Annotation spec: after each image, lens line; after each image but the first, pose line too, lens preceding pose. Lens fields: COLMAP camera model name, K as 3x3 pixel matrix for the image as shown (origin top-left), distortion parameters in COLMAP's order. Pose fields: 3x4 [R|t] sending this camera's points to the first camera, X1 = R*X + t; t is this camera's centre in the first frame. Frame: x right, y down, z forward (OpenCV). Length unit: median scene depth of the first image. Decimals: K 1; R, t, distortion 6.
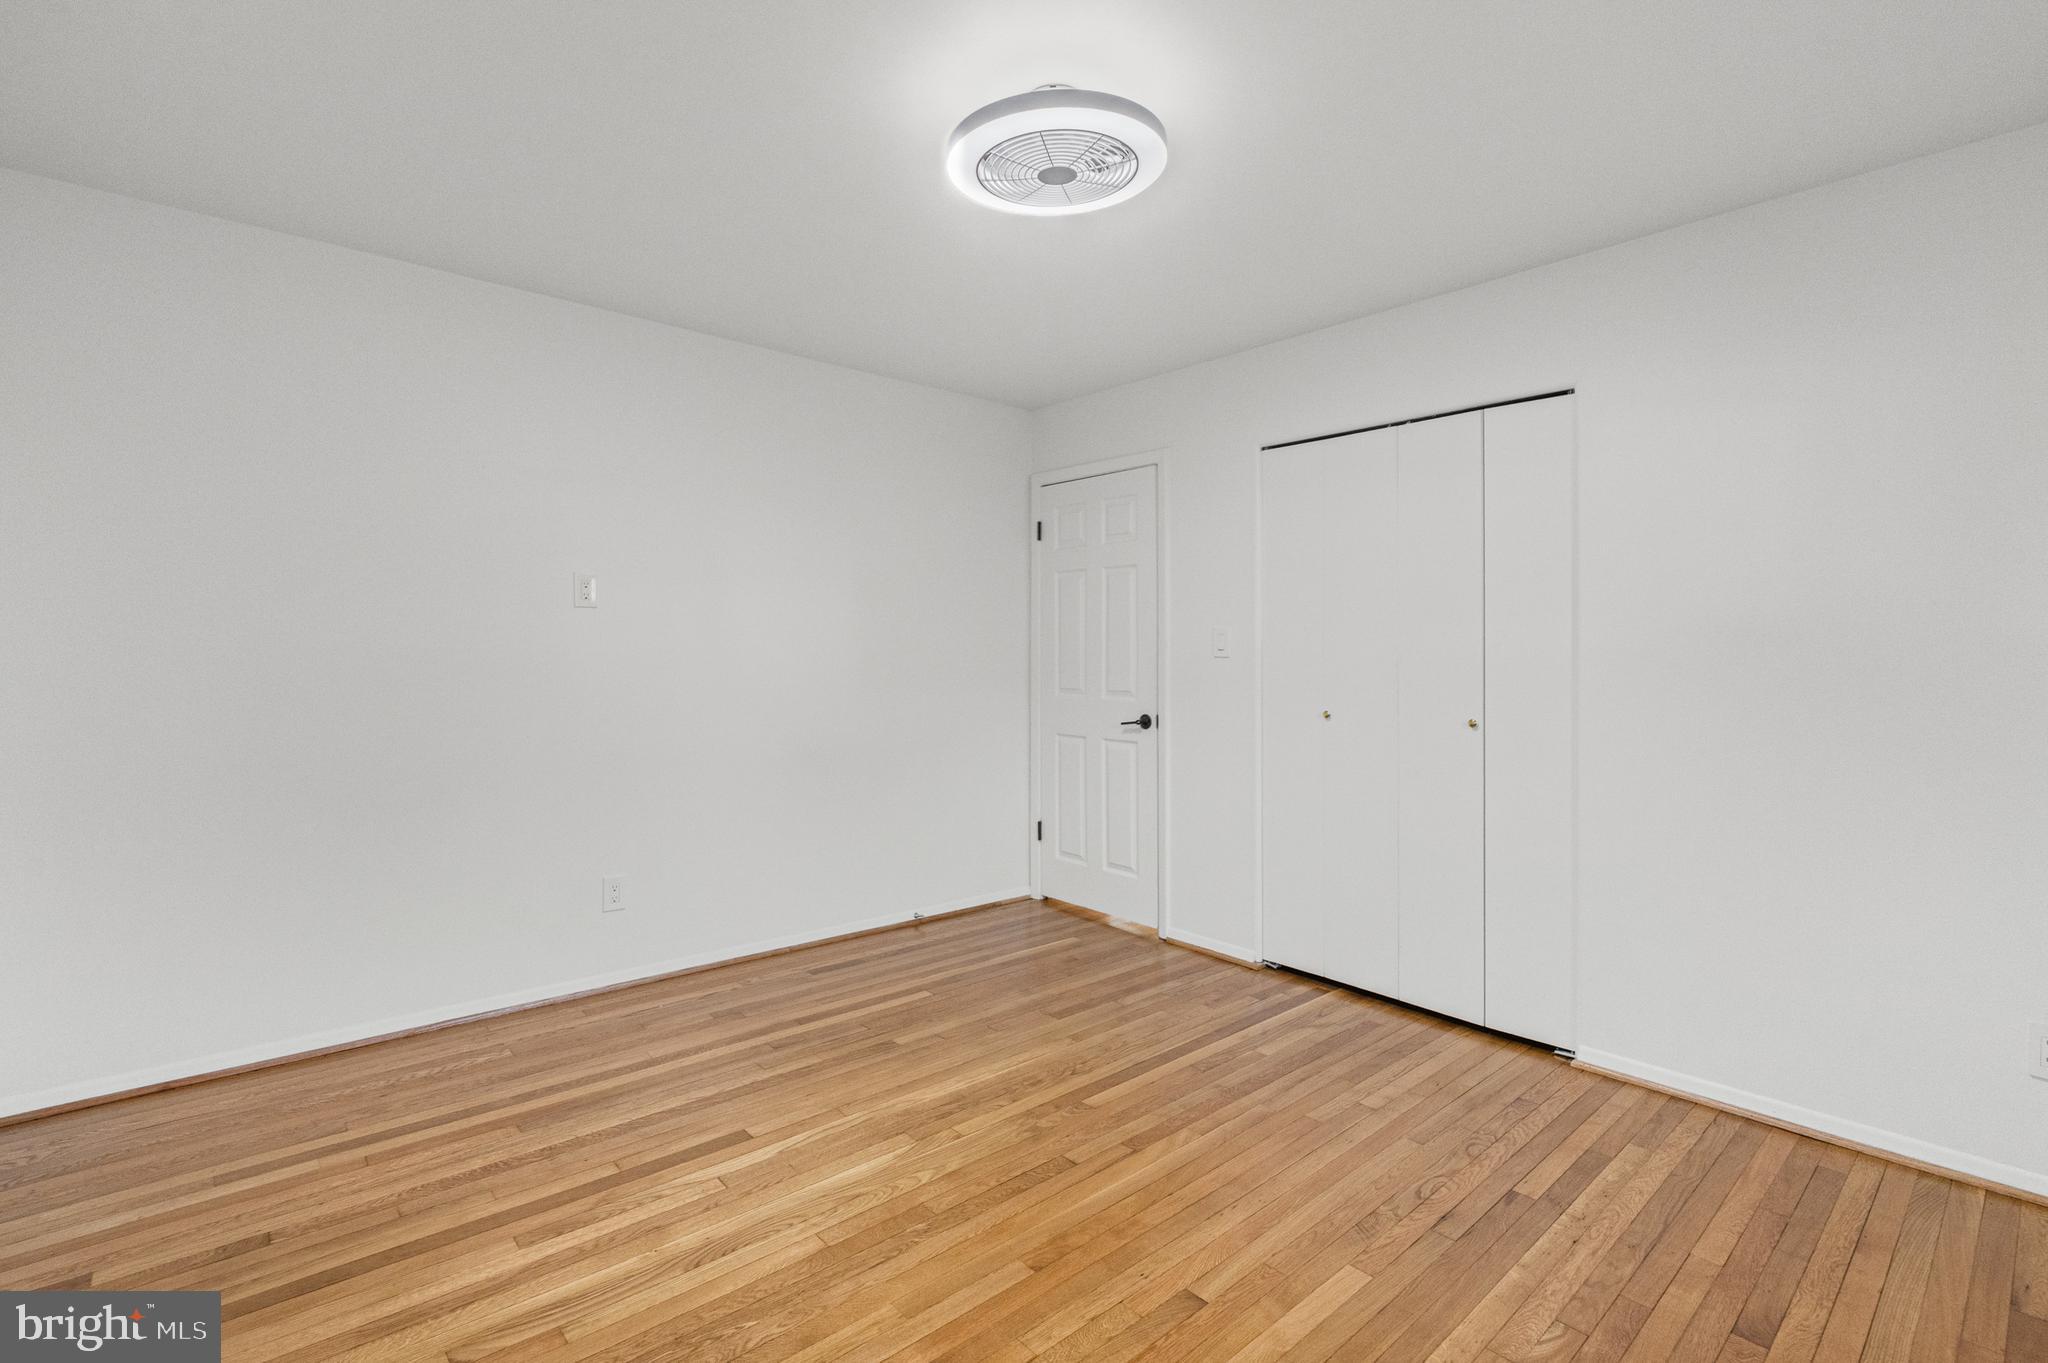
lens RADIAL K [[937.0, 0, 1024.7], [0, 937.0, 640.6], [0, 0, 1]] dist [-0.004311, -0.000563]
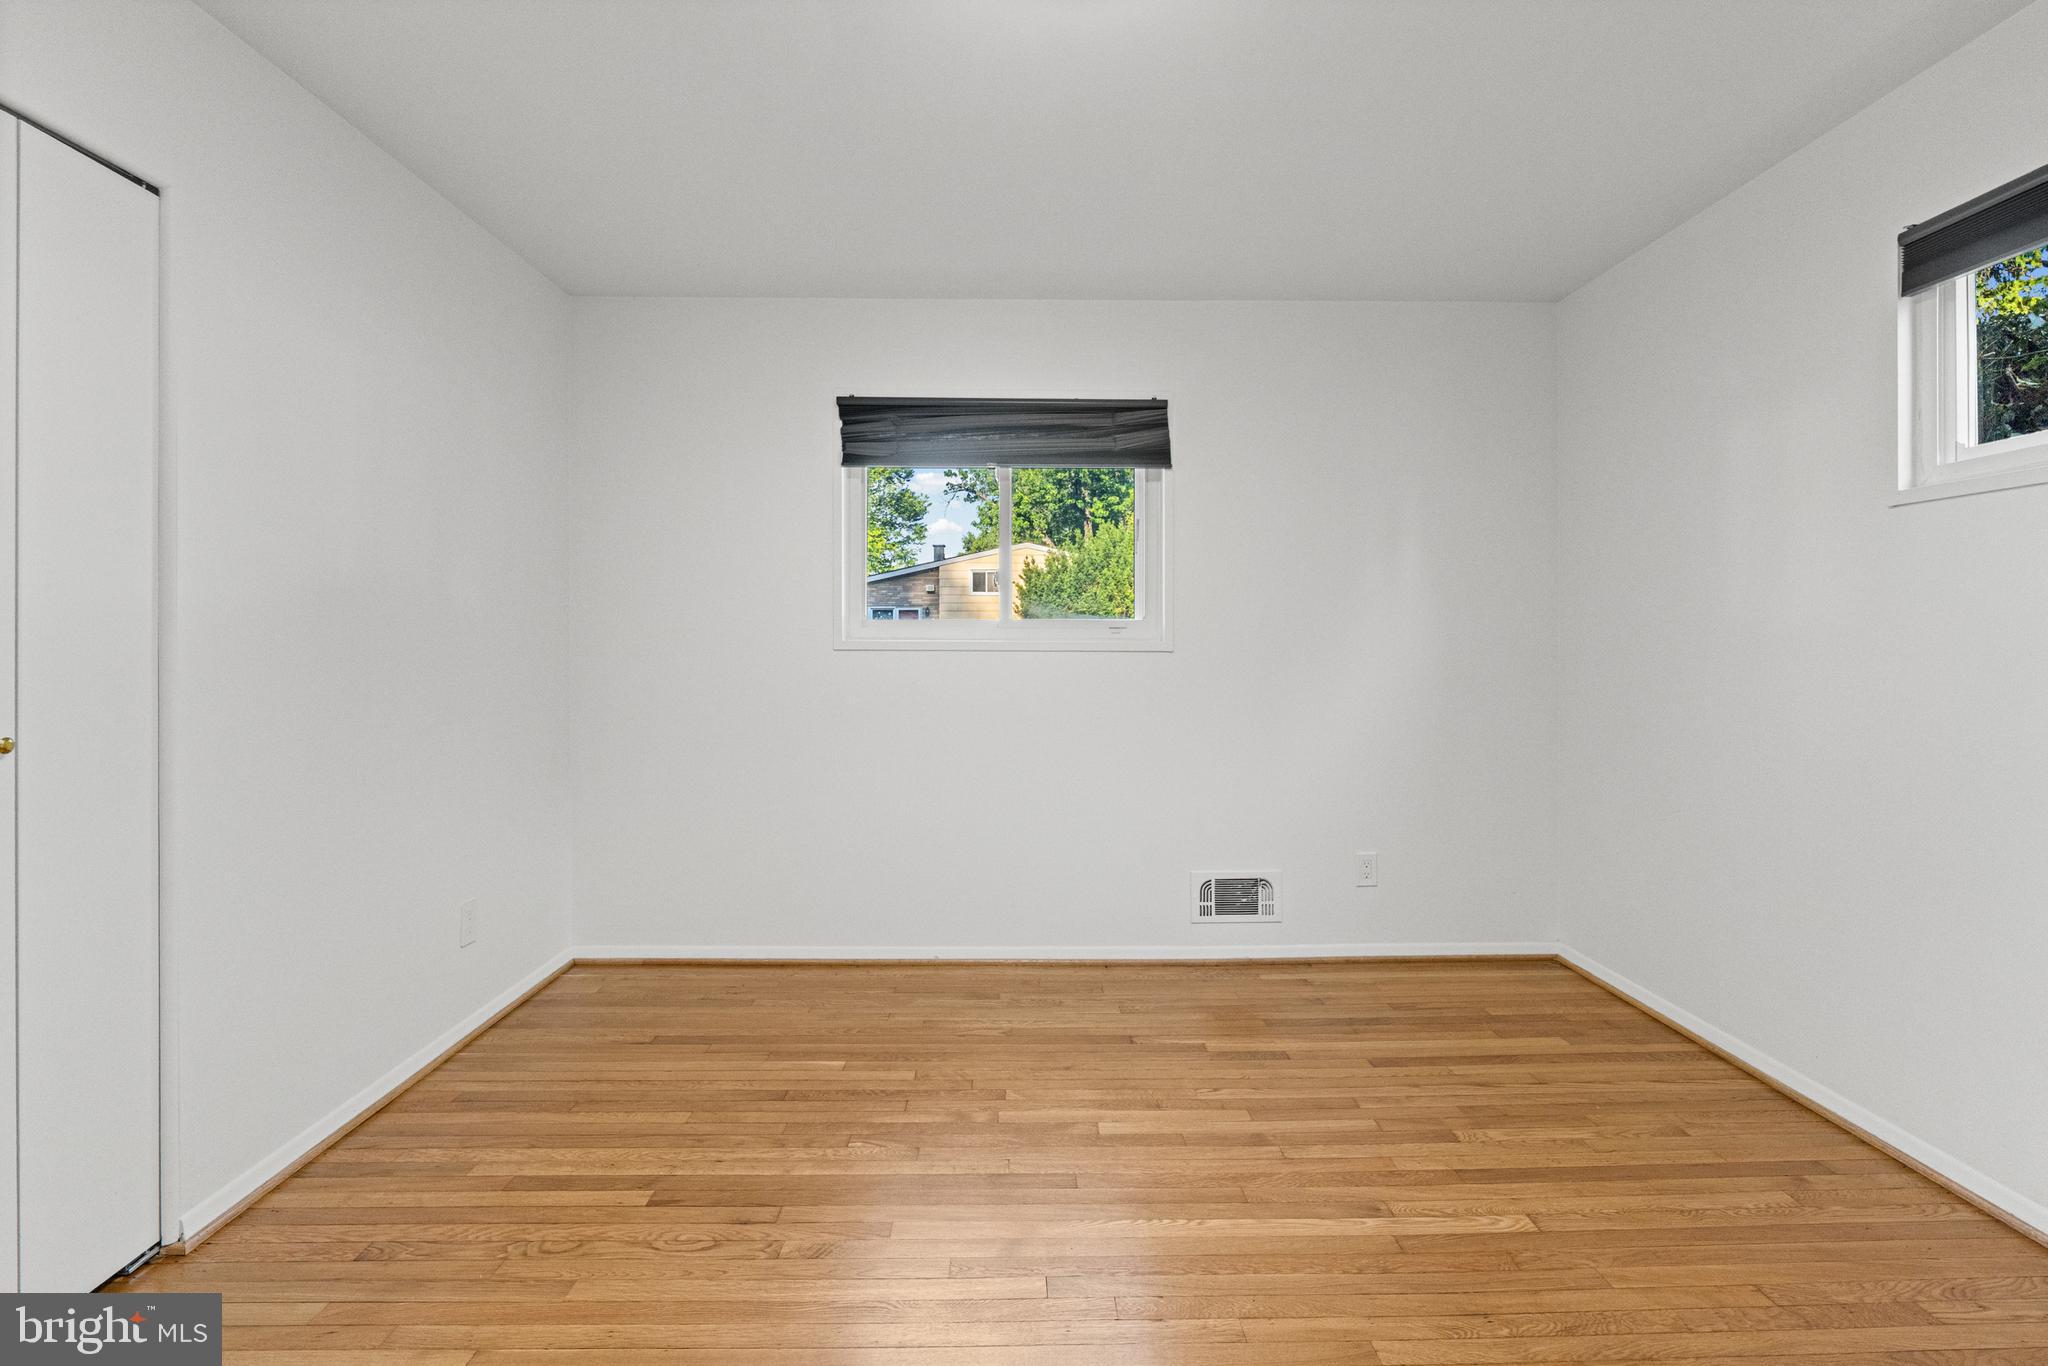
lens RADIAL K [[937.0, 0, 1024.7], [0, 937.0, 642.1], [0, 0, 1]] dist [-0.004311, -0.000563]
pose [[-0.766444, -0.006541, 0.642278, -0.330384], [-0.021478, 0.999650, -0.015450, 0.040649], [-0.641952, -0.025637, -0.766316, 1.405808]]
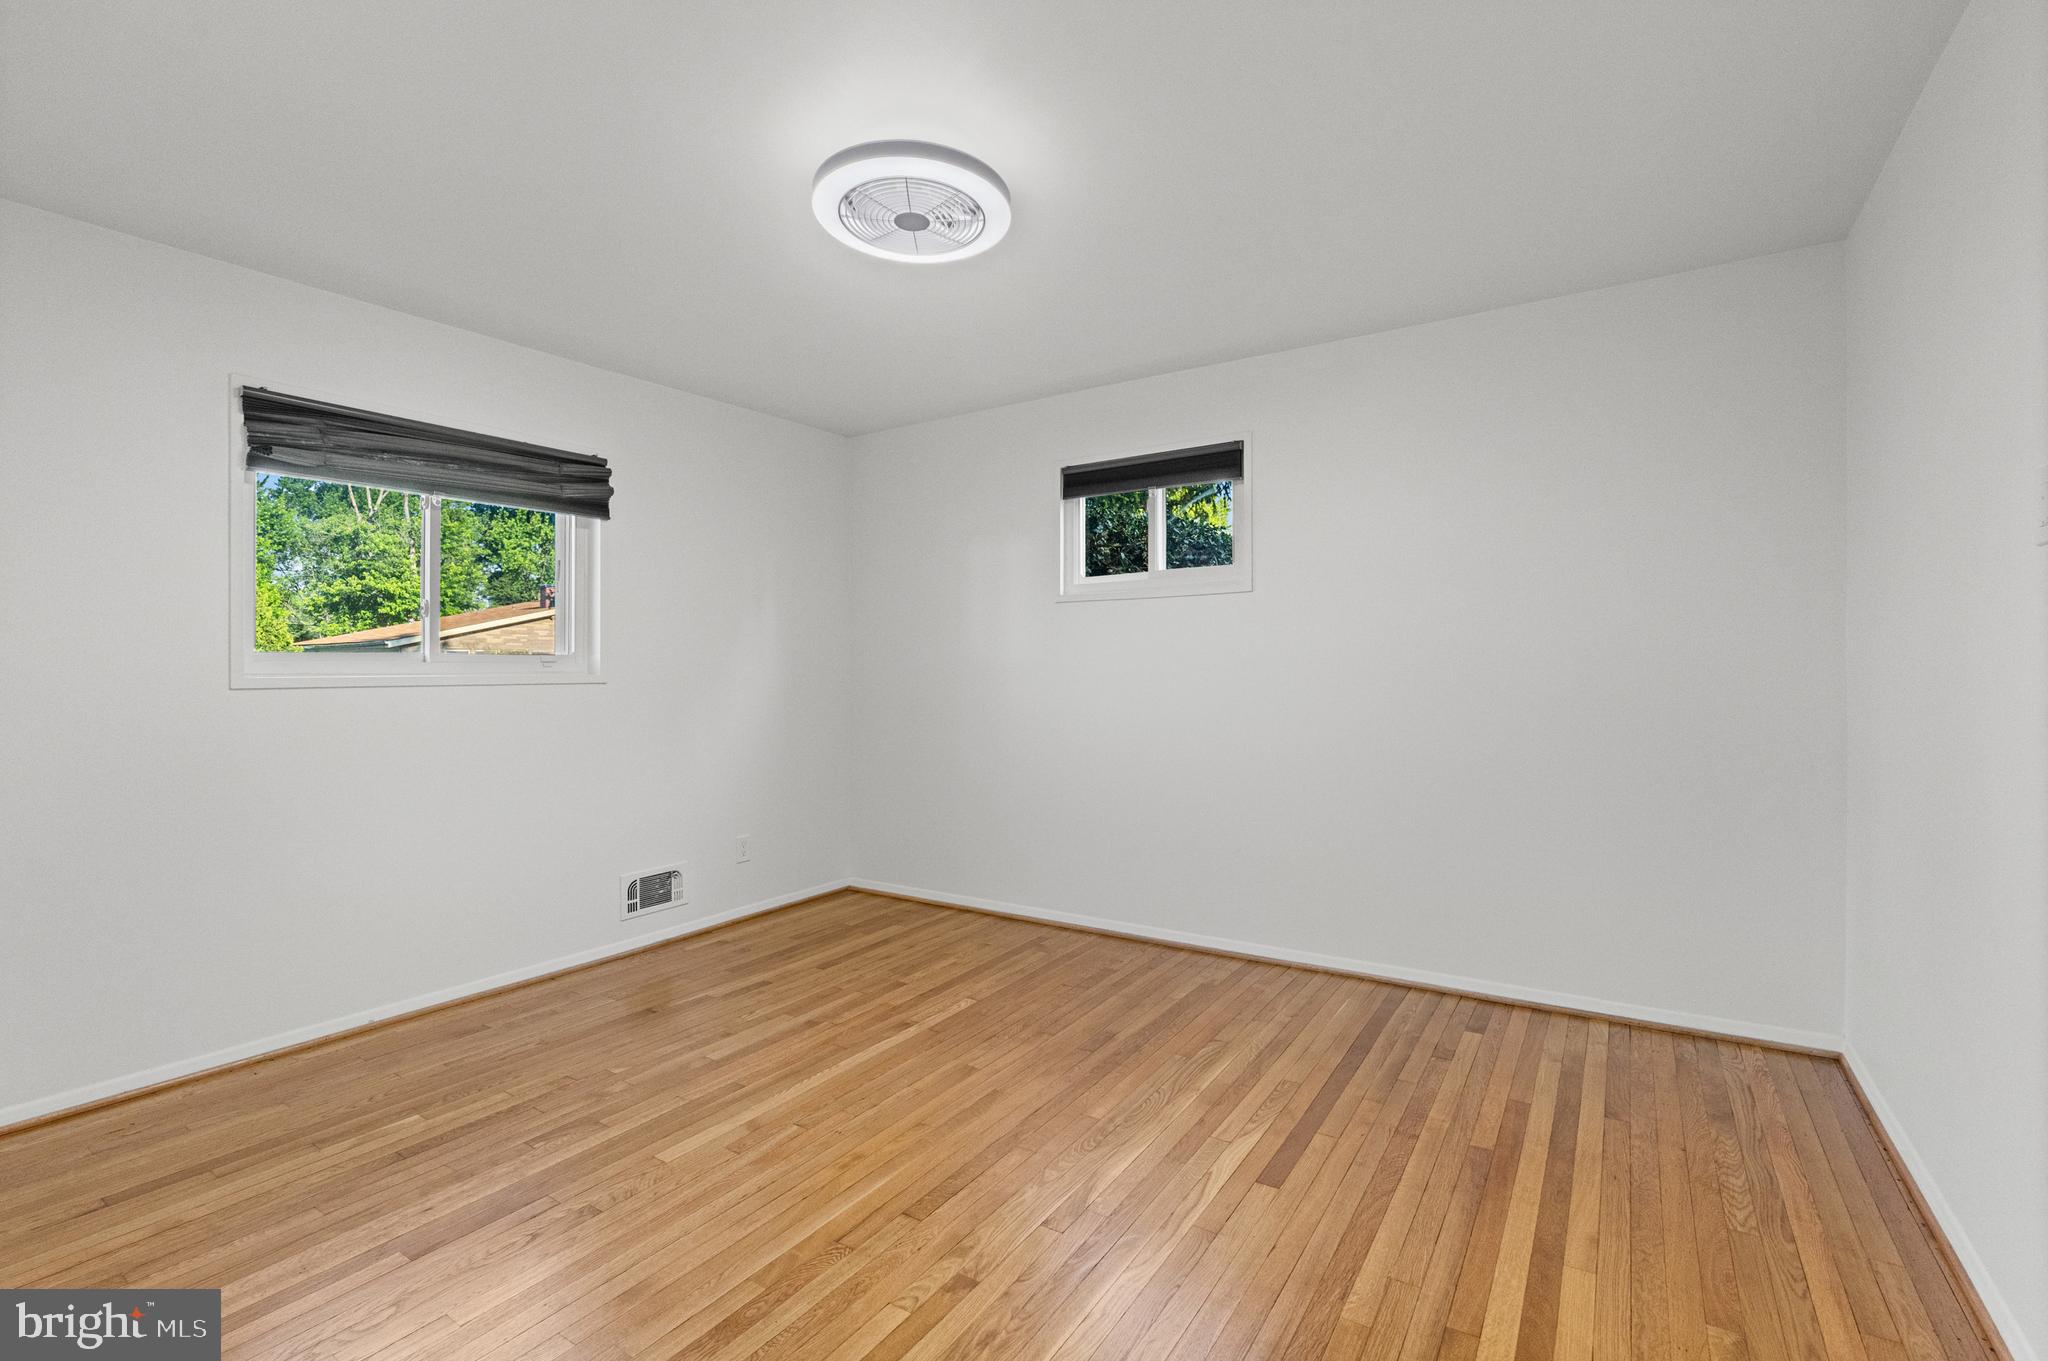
lens RADIAL K [[919.0, 0, 1043.4], [0, 919.0, 669.7], [0, 0, 1]] dist [-0.001000, 0.000227]
pose [[-0.959484, 0.000763, -0.281761, 0.178129], [0.006634, 0.999780, -0.019881, 0.041951], [0.281684, -0.020944, -0.959279, 1.927650]]
